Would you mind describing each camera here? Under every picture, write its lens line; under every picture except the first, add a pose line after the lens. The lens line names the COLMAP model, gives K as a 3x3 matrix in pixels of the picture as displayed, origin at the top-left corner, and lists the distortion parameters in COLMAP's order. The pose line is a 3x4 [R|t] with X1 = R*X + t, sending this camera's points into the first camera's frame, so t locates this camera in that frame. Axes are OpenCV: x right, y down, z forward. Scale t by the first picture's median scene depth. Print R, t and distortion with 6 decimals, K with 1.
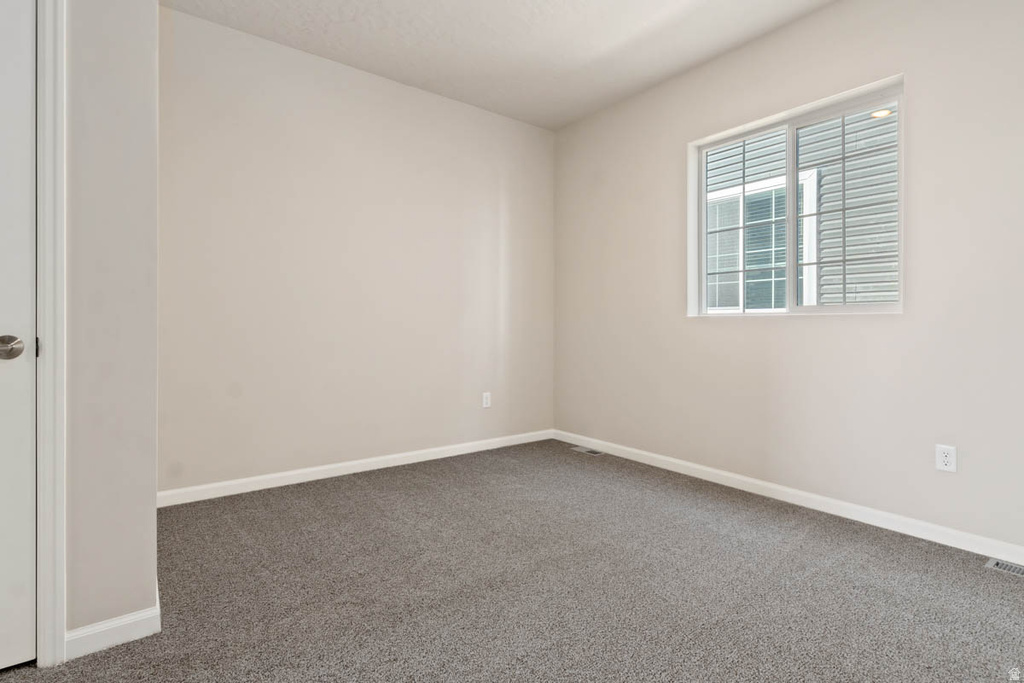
lens RADIAL K [[494.8, 0, 512.0], [0, 494.8, 326.5], [0, 0, 1]] dist [0.000488, -0.000145]
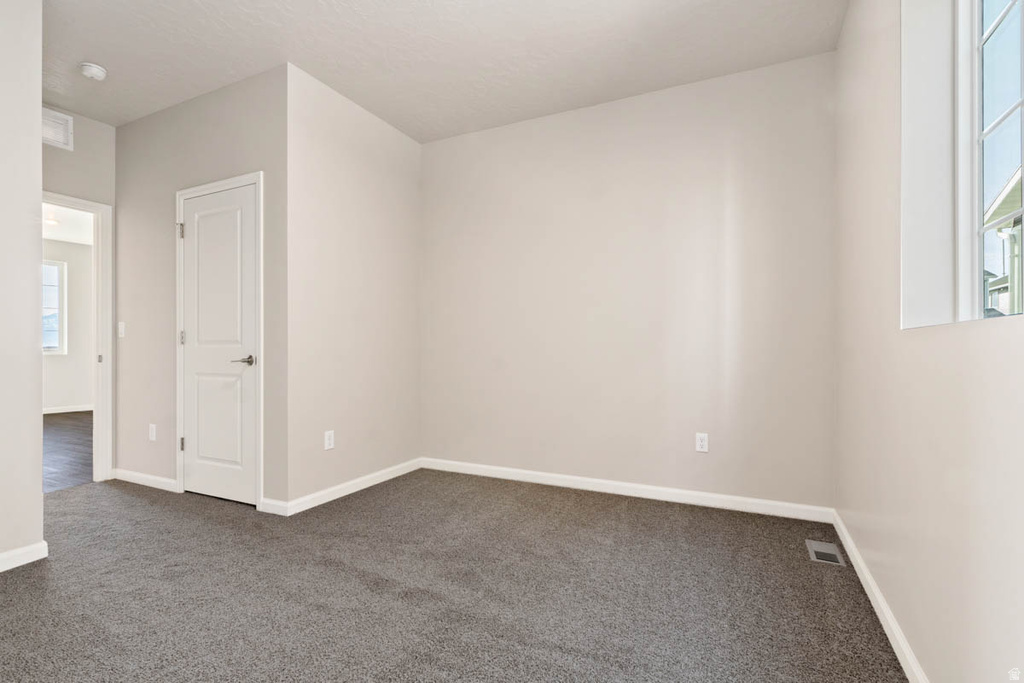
lens RADIAL K [[489.2, 0, 511.1], [0, 489.2, 347.5], [0, 0, 1]] dist [0.002379, 0.000077]
pose [[0.457535, -0.003560, -0.889184, 0.780095], [-0.003631, 0.999976, -0.005872, 0.001224], [0.889184, 0.005915, 0.457512, 0.556600]]
